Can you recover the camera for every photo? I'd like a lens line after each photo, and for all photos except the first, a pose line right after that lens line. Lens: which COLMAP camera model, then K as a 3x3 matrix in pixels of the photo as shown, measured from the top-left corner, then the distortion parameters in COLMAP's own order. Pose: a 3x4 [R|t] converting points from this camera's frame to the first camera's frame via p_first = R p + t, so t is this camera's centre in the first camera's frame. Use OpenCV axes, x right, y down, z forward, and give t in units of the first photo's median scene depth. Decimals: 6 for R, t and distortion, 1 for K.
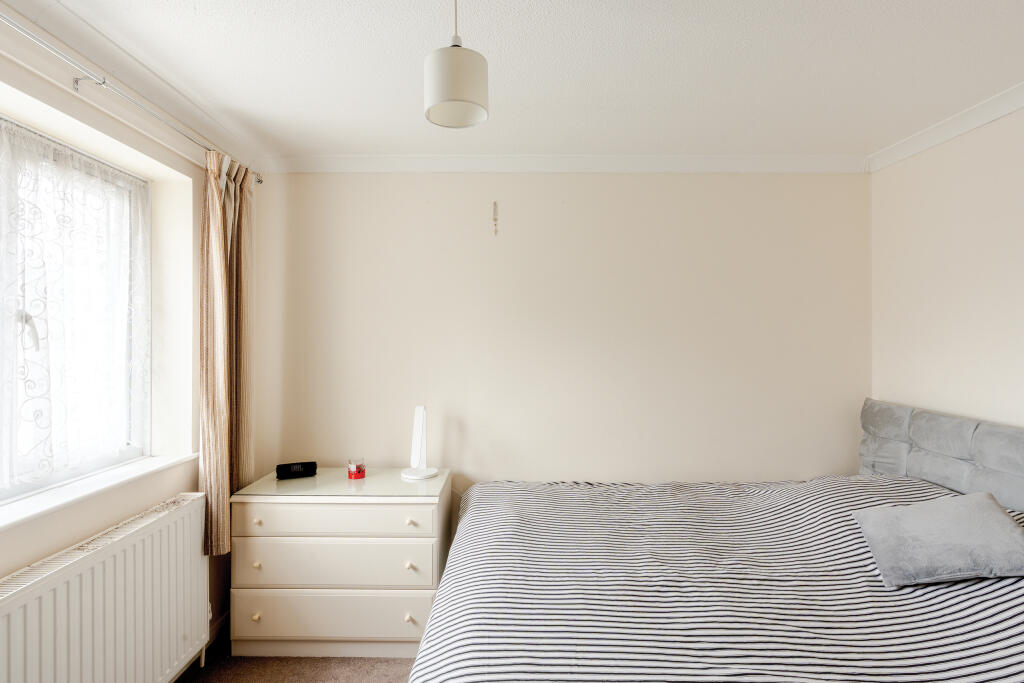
lens RADIAL K [[467.1, 0, 505.9], [0, 467.1, 336.5], [0, 0, 1]] dist [-0.009548, 0.002268]
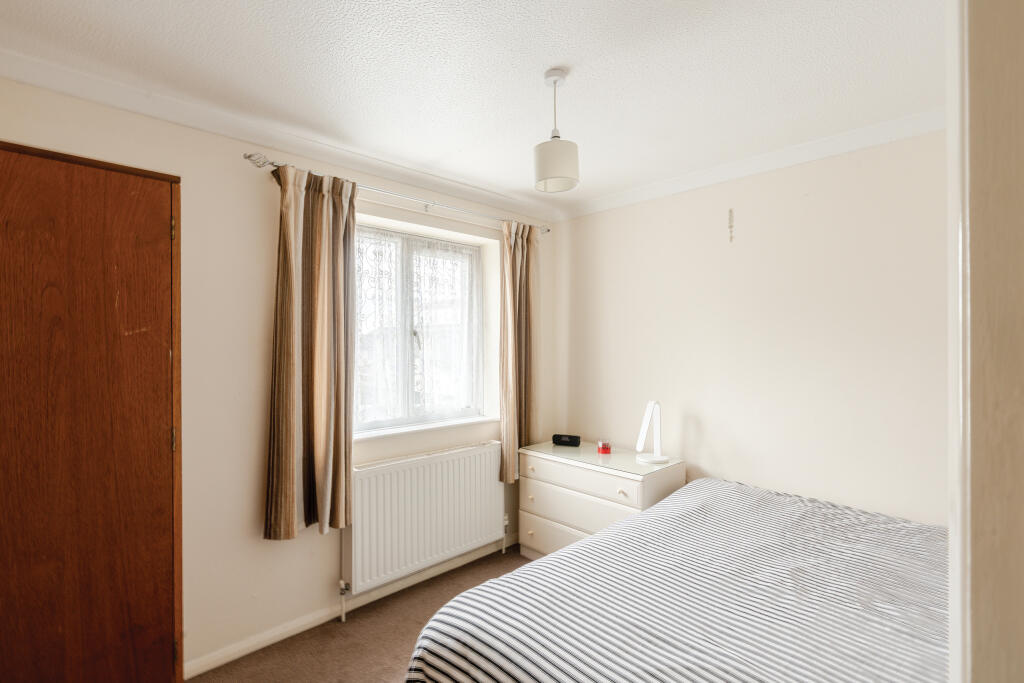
lens RADIAL K [[467.1, 0, 542.2], [0, 467.1, 347.9], [0, 0, 1]] dist [-0.009548, 0.002268]
pose [[0.723614, 0.006287, -0.690176, 0.492843], [0.004752, 0.999889, 0.014091, -0.001696], [0.690189, -0.013477, 0.723504, -0.034192]]
